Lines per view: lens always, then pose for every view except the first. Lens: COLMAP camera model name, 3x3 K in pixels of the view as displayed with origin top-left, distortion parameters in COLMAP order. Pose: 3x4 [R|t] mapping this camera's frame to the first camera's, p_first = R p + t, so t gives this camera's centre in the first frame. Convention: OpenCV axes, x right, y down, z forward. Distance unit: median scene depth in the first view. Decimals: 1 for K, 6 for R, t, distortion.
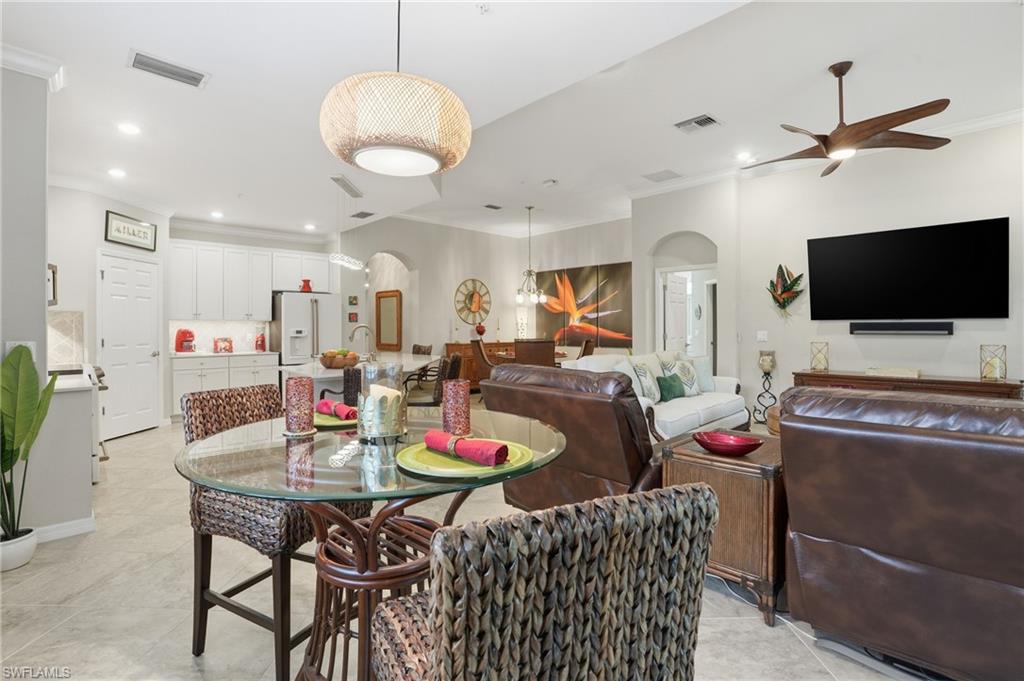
lens RADIAL K [[483.4, 0, 506.6], [0, 483.4, 330.7], [0, 0, 1]] dist [-0.073479, 0.027589]
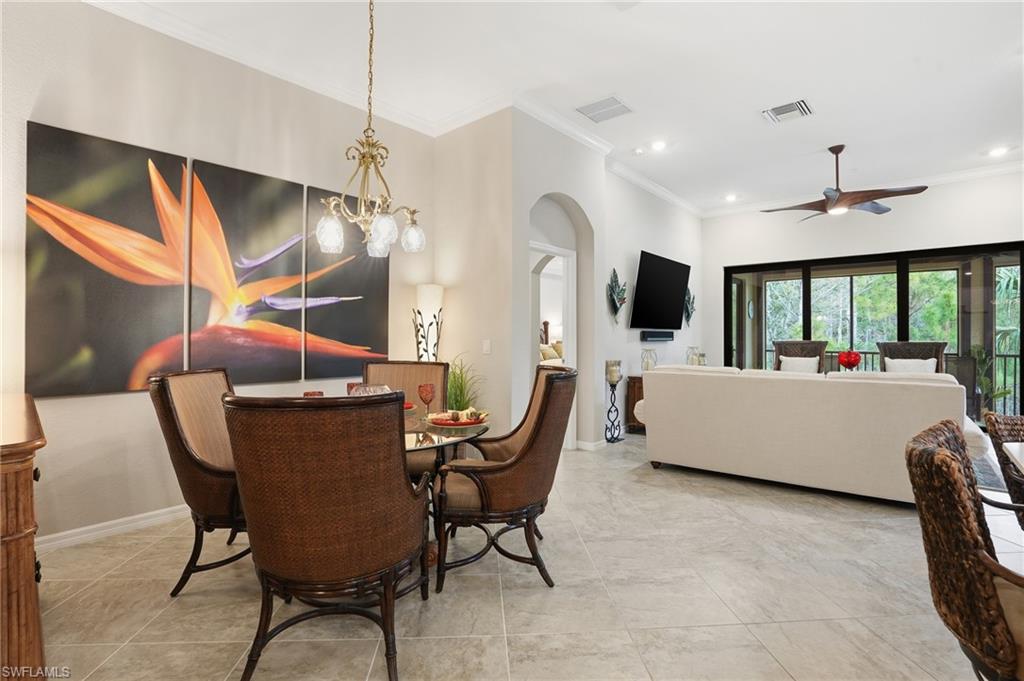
lens RADIAL K [[477.9, 0, 506.8], [0, 477.9, 336.7], [0, 0, 1]] dist [-0.069699, 0.025968]
pose [[-0.086246, -0.000813, 0.996274, -0.265246], [0.003787, 0.999992, 0.001144, -0.003912], [-0.996267, 0.003871, -0.086242, 0.977850]]
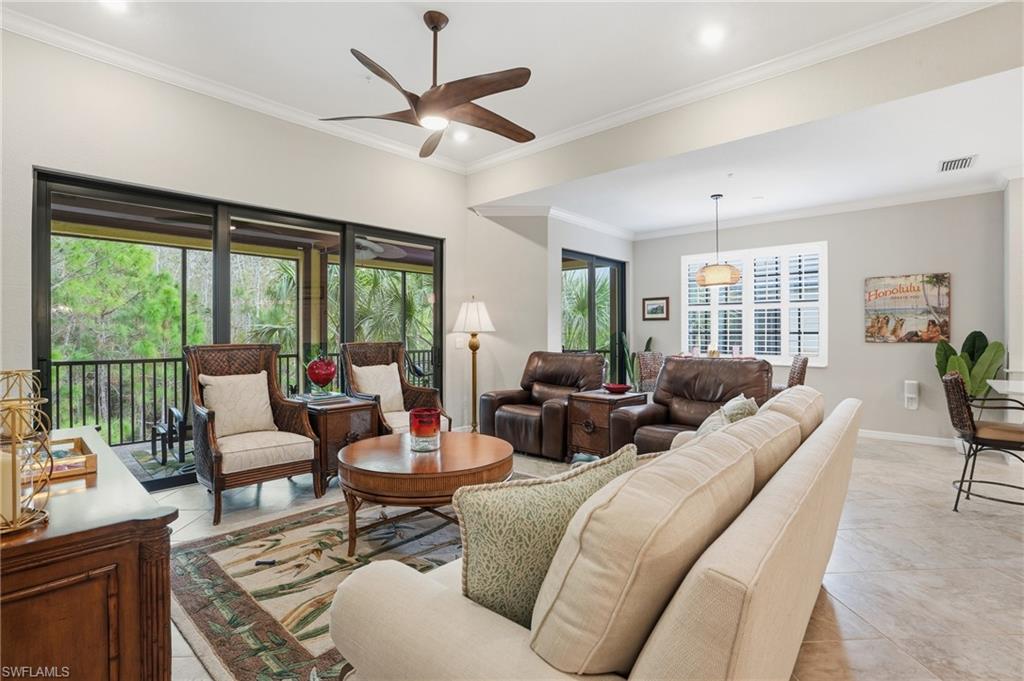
lens RADIAL K [[476.1, 0, 505.3], [0, 476.1, 334.1], [0, 0, 1]] dist [-0.067013, 0.024079]
pose [[-0.998023, 0.005581, -0.062606, 0.301309], [0.005195, 0.999966, 0.006330, -0.005728], [0.062639, 0.005992, -0.998018, 0.852873]]
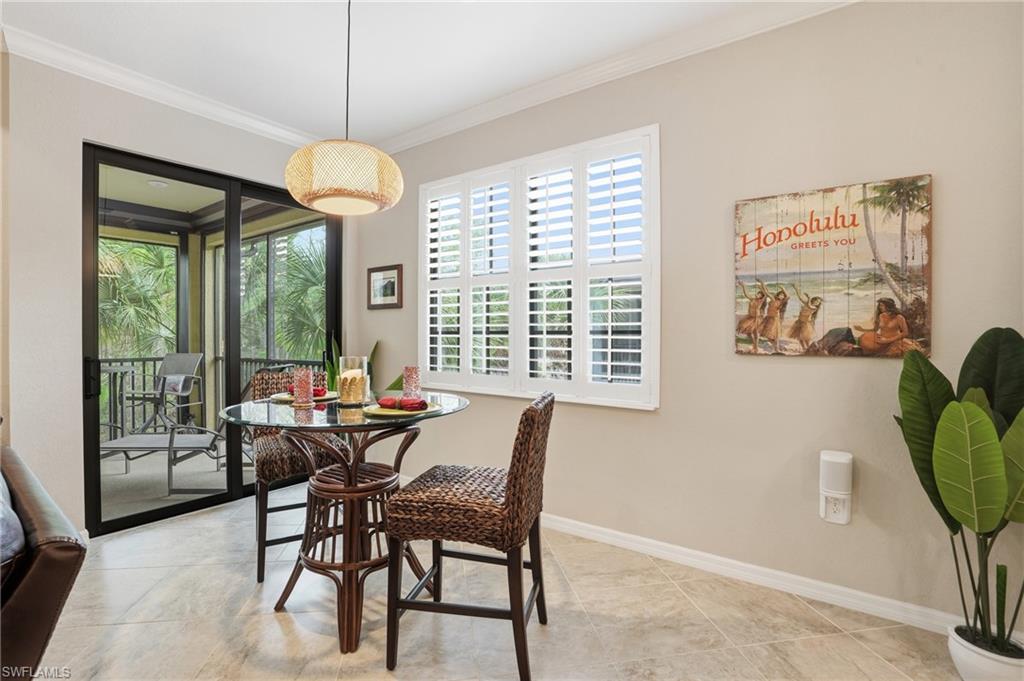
lens RADIAL K [[477.9, 0, 506.8], [0, 477.9, 336.7], [0, 0, 1]] dist [-0.069699, 0.025968]
pose [[-0.984521, 0.005212, -0.175189, -0.086198], [0.002861, 0.999902, 0.013669, -0.001864], [0.175243, 0.012956, -0.984440, 0.464267]]
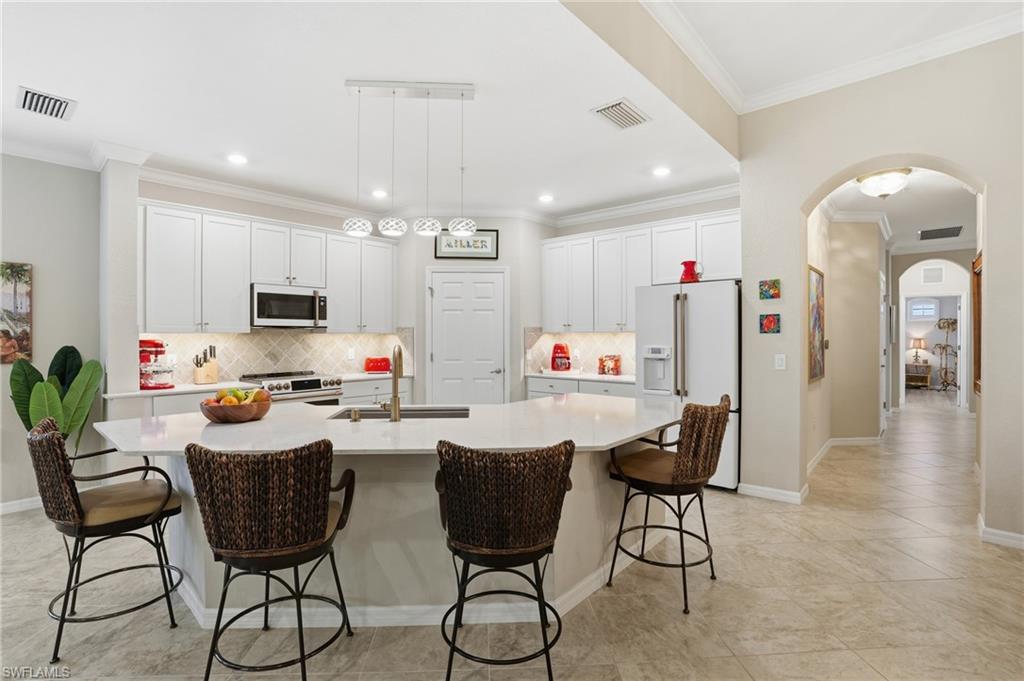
lens RADIAL K [[477.9, 0, 506.8], [0, 477.9, 336.7], [0, 0, 1]] dist [-0.069699, 0.025968]
pose [[0.080183, 0.003739, -0.996773, 0.135478], [-0.003466, 0.999988, 0.003472, -0.015041], [0.996774, 0.003177, 0.080195, 0.693892]]
